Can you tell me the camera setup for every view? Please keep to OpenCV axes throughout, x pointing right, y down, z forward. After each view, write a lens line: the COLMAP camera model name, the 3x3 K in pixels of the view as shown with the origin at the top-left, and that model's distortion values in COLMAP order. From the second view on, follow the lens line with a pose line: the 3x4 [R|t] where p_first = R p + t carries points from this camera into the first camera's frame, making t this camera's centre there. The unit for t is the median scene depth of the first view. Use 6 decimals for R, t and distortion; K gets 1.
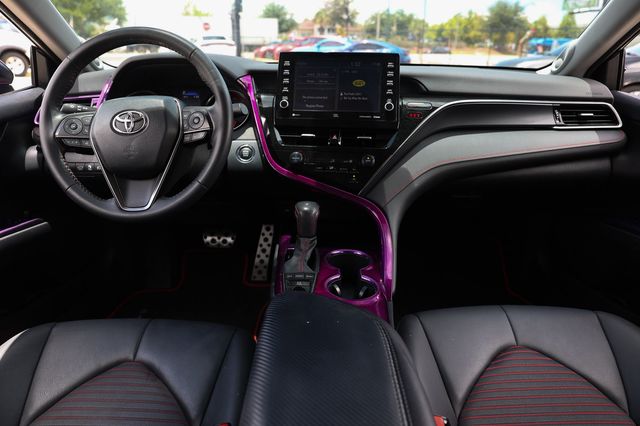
lens RADIAL K [[458.2, 0, 323.2], [0, 458.2, 206.3], [0, 0, 1]] dist [-0.049080, 0.023584]
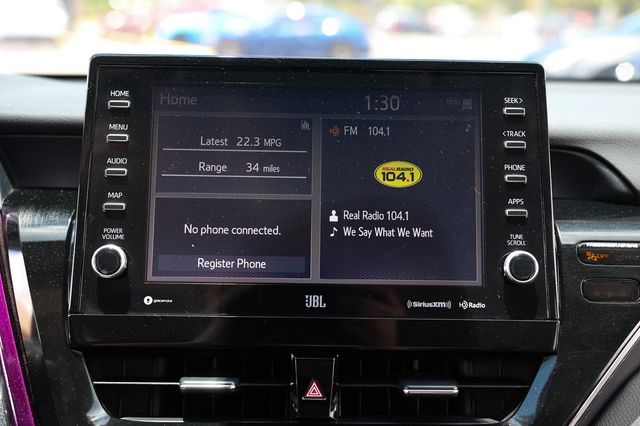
lens RADIAL K [[772.1, 0, 320.1], [0, 772.1, 214.7], [0, 0, 1]] dist [0.060368, 0.000000]
pose [[0.992703, -0.020330, 0.118859, -0.020361], [0.031683, 0.995028, -0.094423, -0.206809], [-0.116348, 0.097500, 0.988411, 0.567845]]
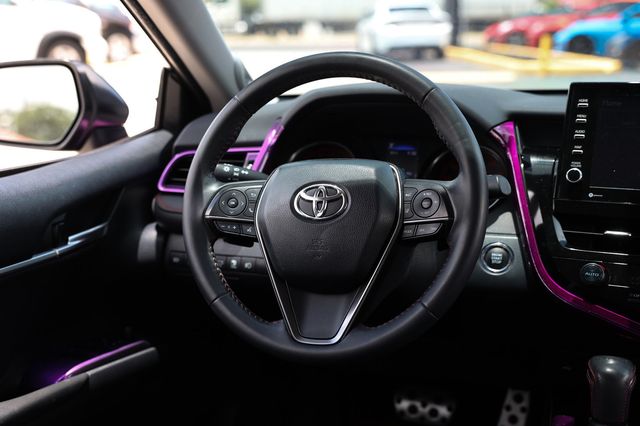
lens RADIAL K [[929.7, 0, 314.3], [0, 929.7, 213.1], [0, 0, 1]] dist [0.149032, 0.000000]
pose [[0.948718, 0.045149, -0.312884, -0.025018], [-0.088504, 0.988103, -0.125774, -0.005497], [0.303483, 0.147015, 0.941427, -0.172593]]
